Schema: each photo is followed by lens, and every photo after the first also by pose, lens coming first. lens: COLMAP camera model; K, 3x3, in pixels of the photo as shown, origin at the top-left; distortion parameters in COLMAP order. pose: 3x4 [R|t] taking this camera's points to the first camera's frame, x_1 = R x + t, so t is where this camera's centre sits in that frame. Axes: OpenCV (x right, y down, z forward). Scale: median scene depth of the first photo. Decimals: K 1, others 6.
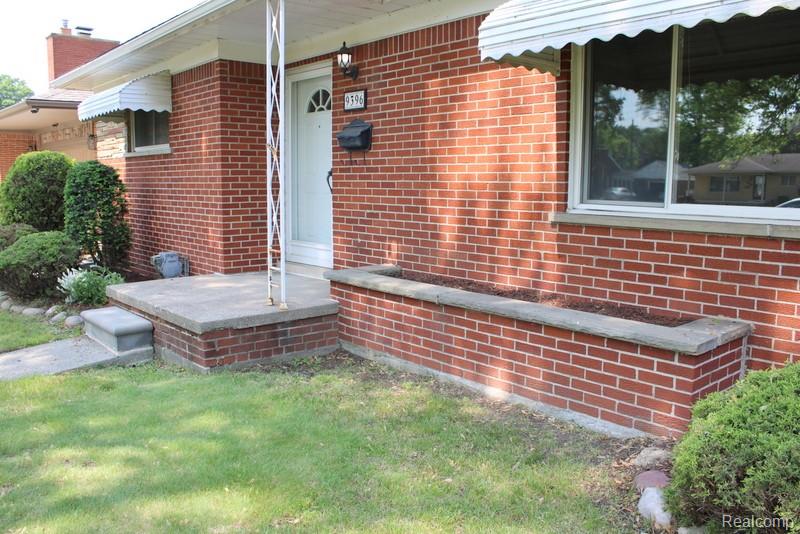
lens RADIAL K [[663.9, 0, 414.3], [0, 663.9, 266.2], [0, 0, 1]] dist [-0.077812, 0.009348]
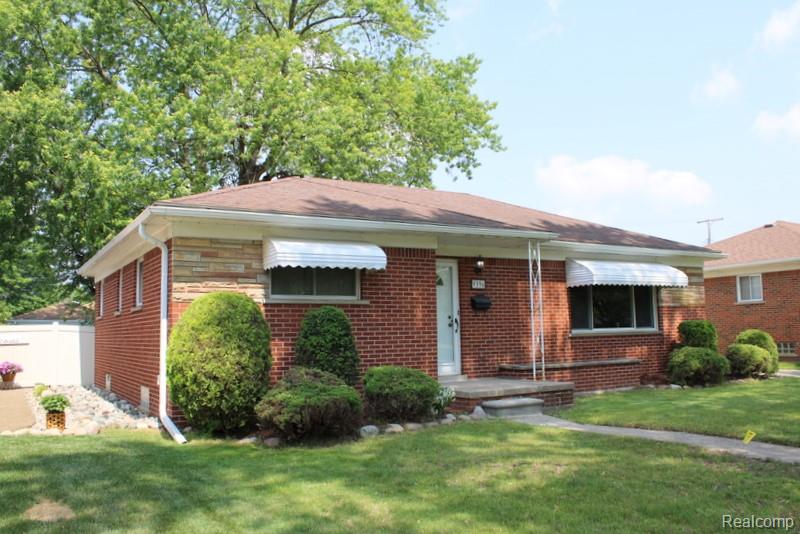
lens RADIAL K [[663.9, 0, 414.3], [0, 663.9, 266.2], [0, 0, 1]] dist [-0.077812, 0.009348]
pose [[0.153169, 0.093047, 0.983810, -2.318071], [0.148759, 0.982041, -0.116040, -0.113355], [-0.976939, 0.164124, 0.136577, 1.010599]]
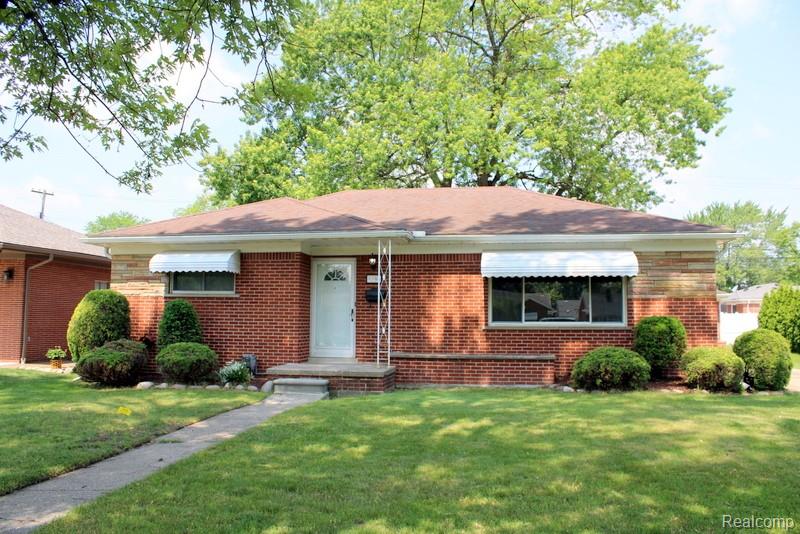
lens RADIAL K [[663.9, 0, 414.3], [0, 663.9, 266.2], [0, 0, 1]] dist [-0.077812, 0.009348]
pose [[0.745220, 0.065099, 0.663633, -1.648365], [0.080247, 0.979235, -0.186170, 0.150626], [-0.661972, 0.191993, 0.724522, -0.805857]]
